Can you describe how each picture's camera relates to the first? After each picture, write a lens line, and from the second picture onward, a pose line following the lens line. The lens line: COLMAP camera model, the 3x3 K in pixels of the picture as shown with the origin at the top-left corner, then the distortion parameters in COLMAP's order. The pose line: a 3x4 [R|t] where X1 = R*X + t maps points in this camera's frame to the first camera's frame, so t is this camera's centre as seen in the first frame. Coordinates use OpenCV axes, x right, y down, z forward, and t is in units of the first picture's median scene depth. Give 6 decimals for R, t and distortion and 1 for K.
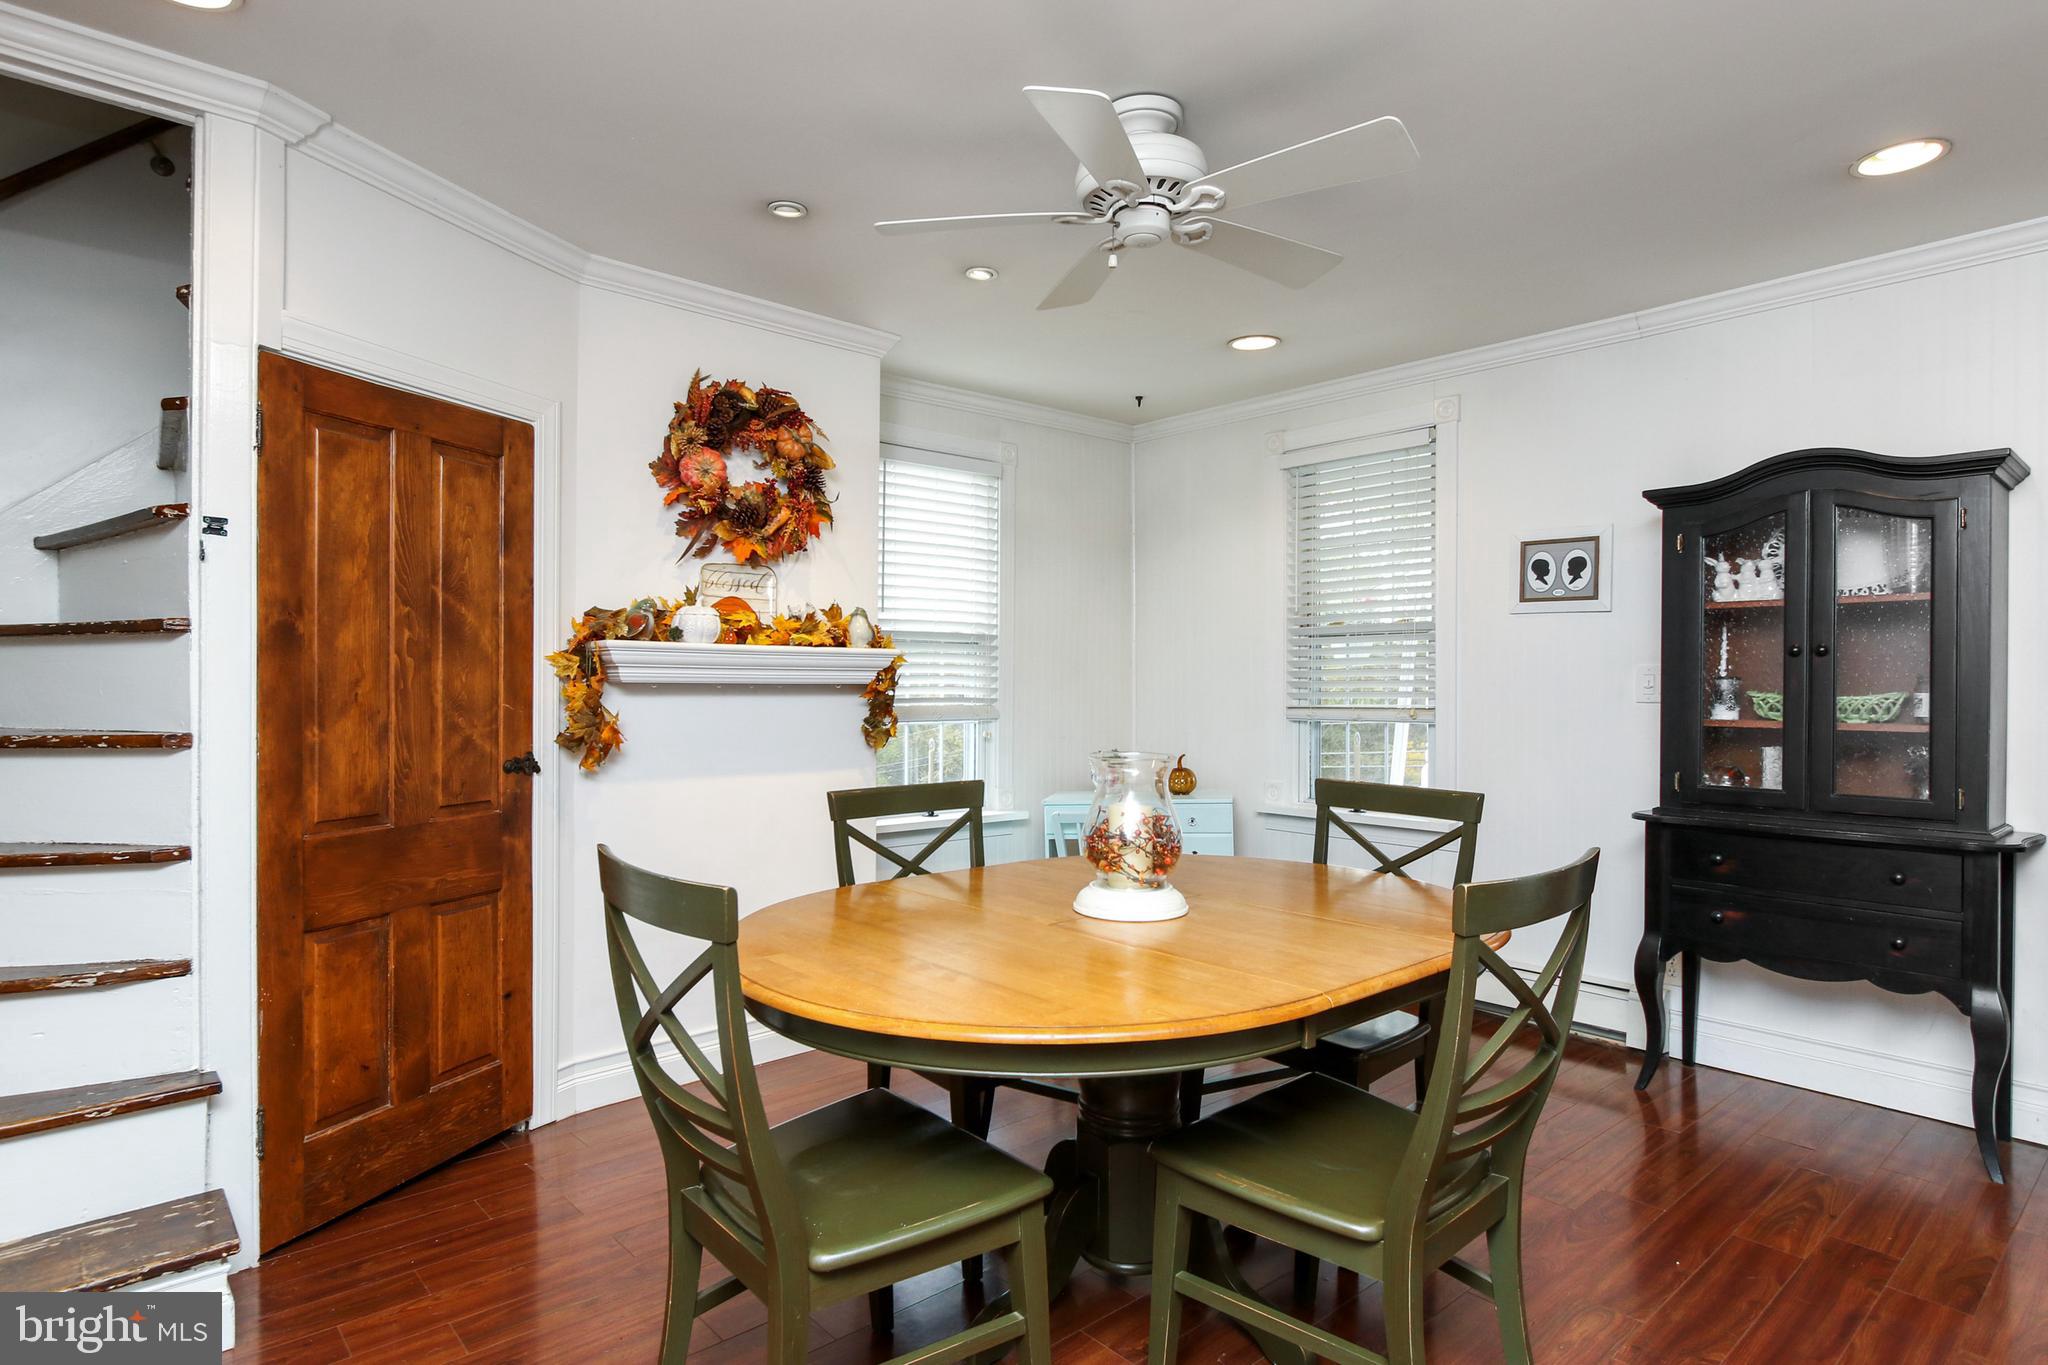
lens RADIAL K [[1102.1, 0, 1024.0], [0, 1102.1, 682.5], [0, 0, 1]] dist [-0.007279, 0.000242]
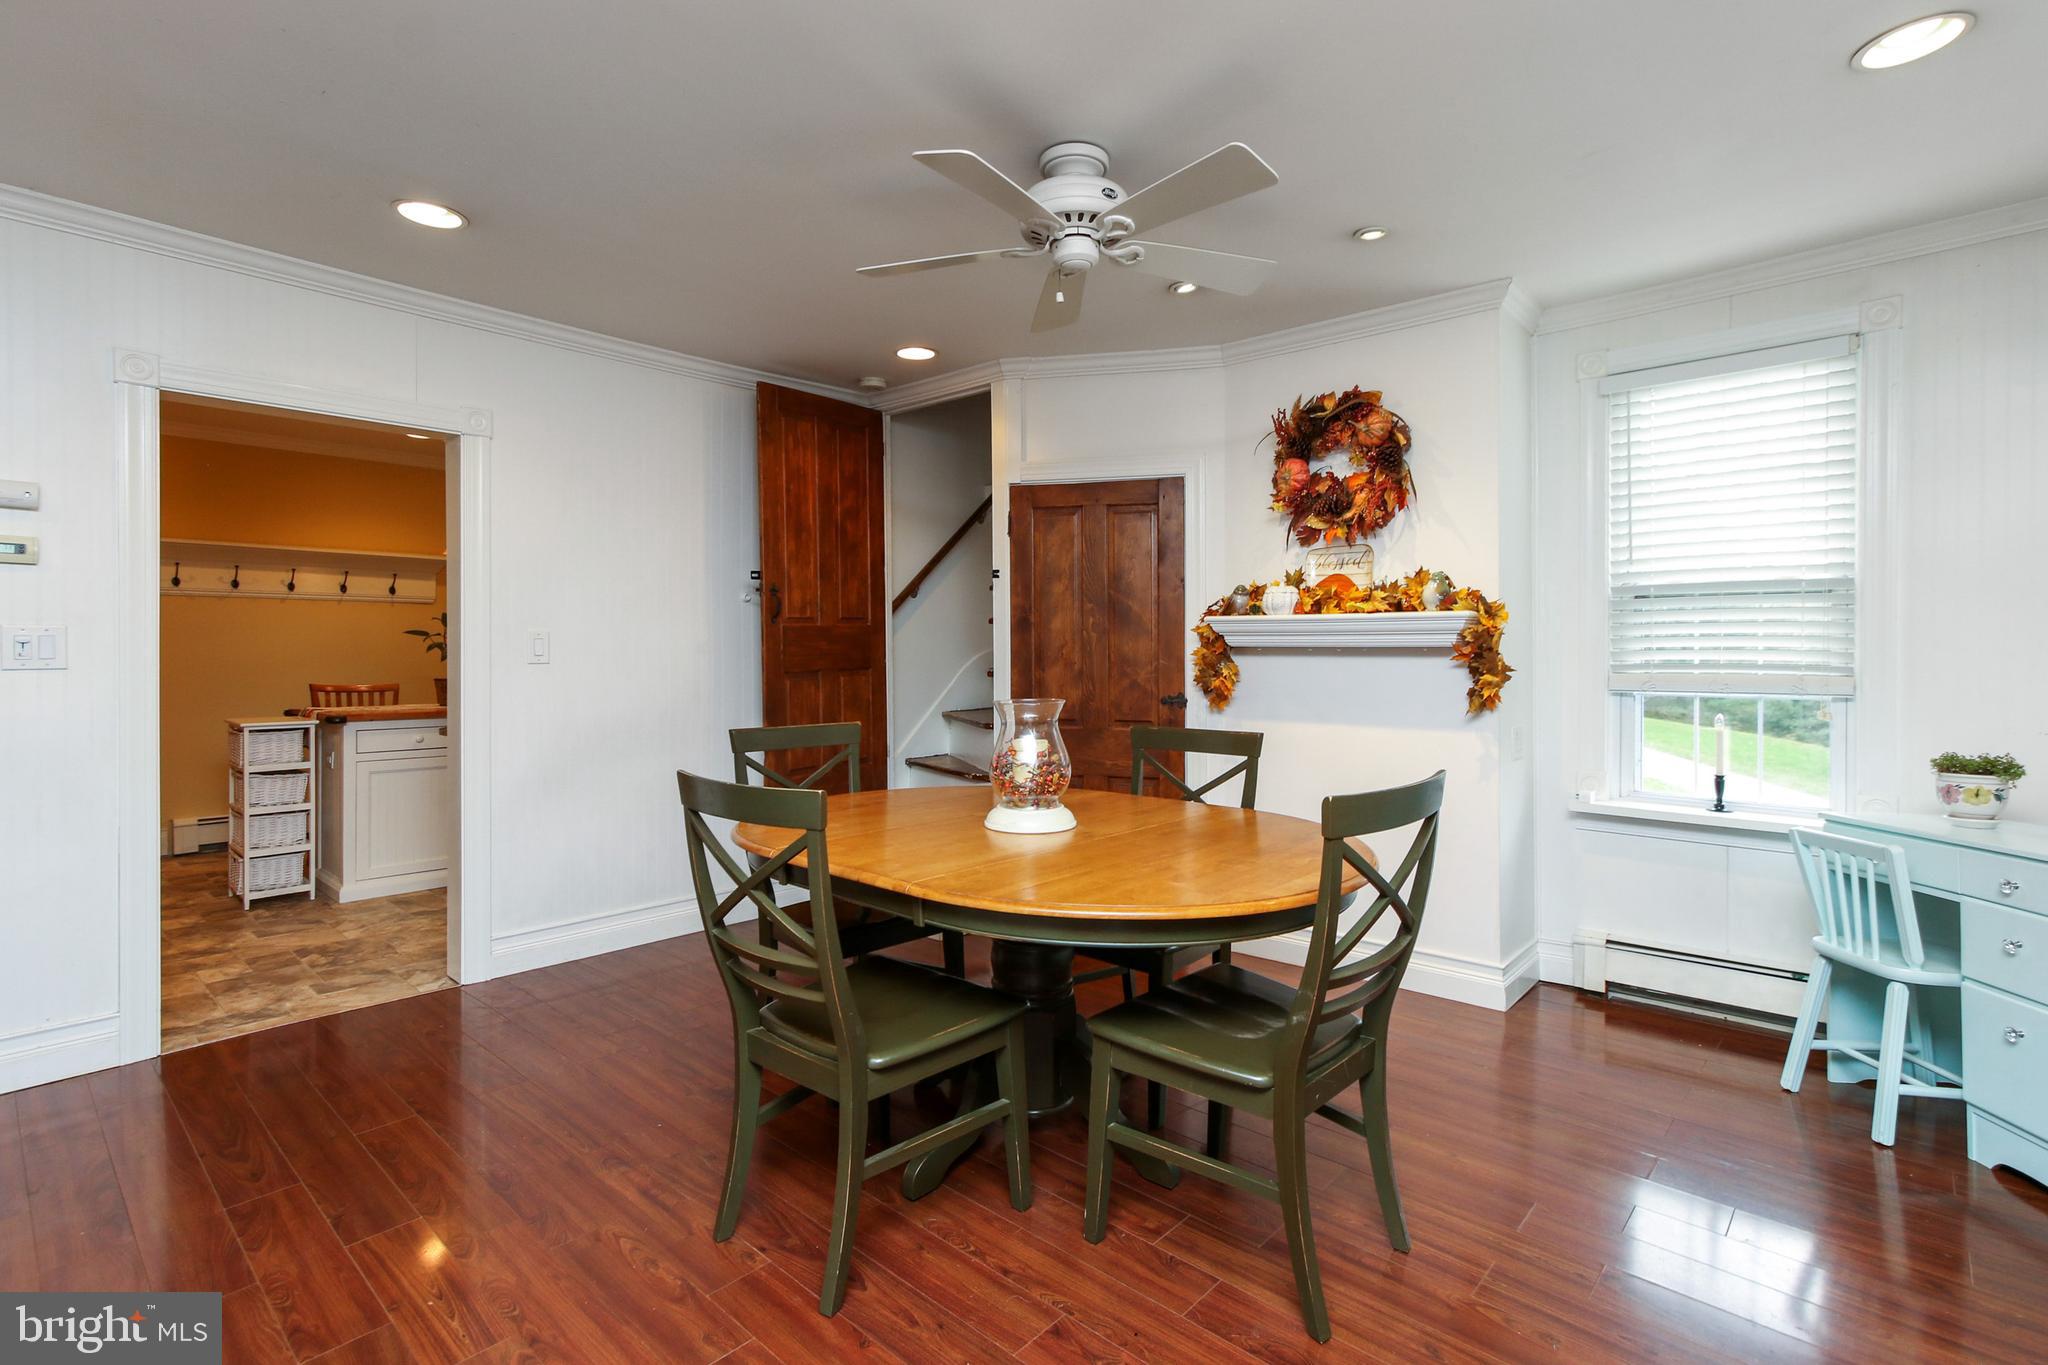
lens RADIAL K [[995.6, 0, 1013.0], [0, 995.6, 656.5], [0, 0, 1]] dist [0.003795, 0.000996]
pose [[0.108852, 0.004586, -0.994047, 0.842432], [0.001446, 0.999988, 0.004771, 0.006538], [0.994057, -0.001957, 0.108844, 0.583526]]
